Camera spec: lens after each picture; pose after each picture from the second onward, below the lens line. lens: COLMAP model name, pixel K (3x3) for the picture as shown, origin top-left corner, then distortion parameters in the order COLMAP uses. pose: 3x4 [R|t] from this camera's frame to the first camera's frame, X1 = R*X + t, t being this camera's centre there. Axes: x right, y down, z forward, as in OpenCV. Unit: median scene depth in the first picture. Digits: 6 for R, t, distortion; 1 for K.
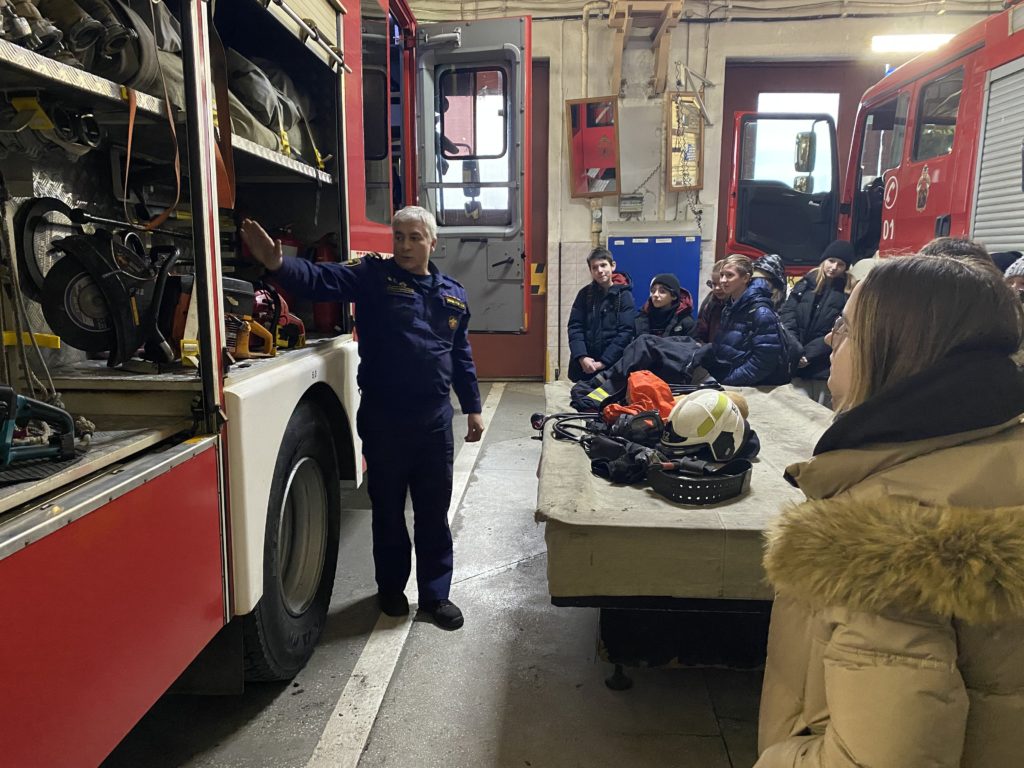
lens RADIAL K [[820.5, 0, 512.0], [0, 820.5, 384.0], [0, 0, 1]] dist [0.069224, -0.064624]
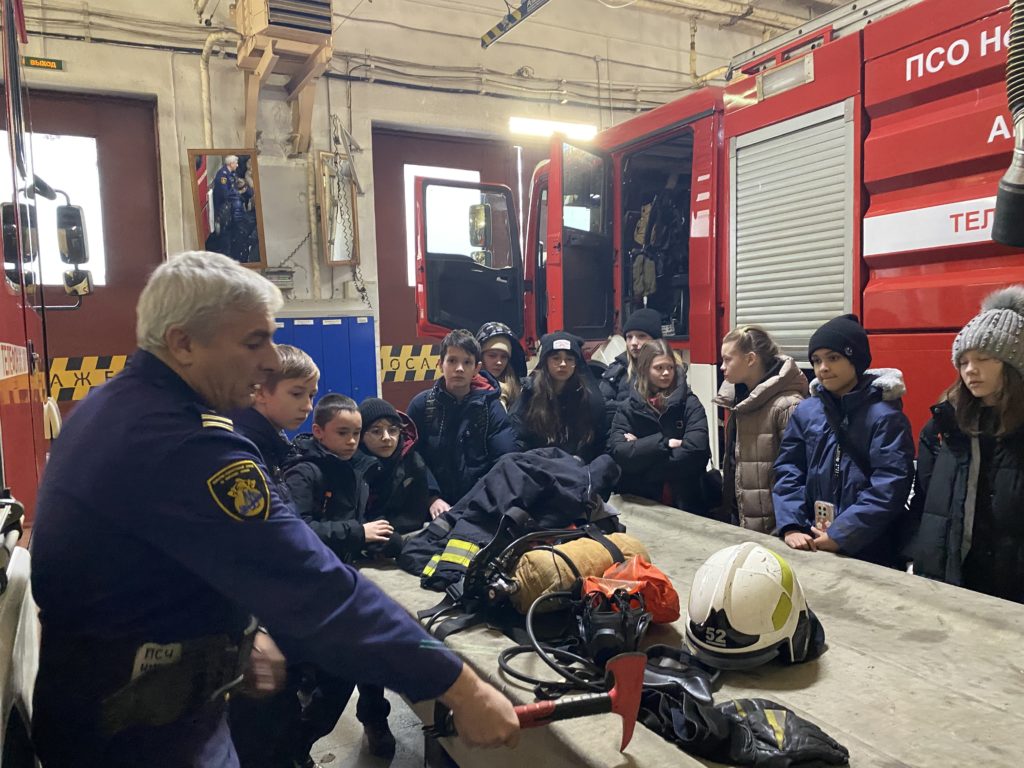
lens RADIAL K [[820.5, 0, 512.0], [0, 820.5, 384.0], [0, 0, 1]] dist [0.069224, -0.064624]
pose [[0.864076, -0.056965, 0.500128, -0.075106], [0.107747, 0.991478, -0.073225, -0.029456], [-0.491695, 0.117159, 0.862850, 0.187749]]
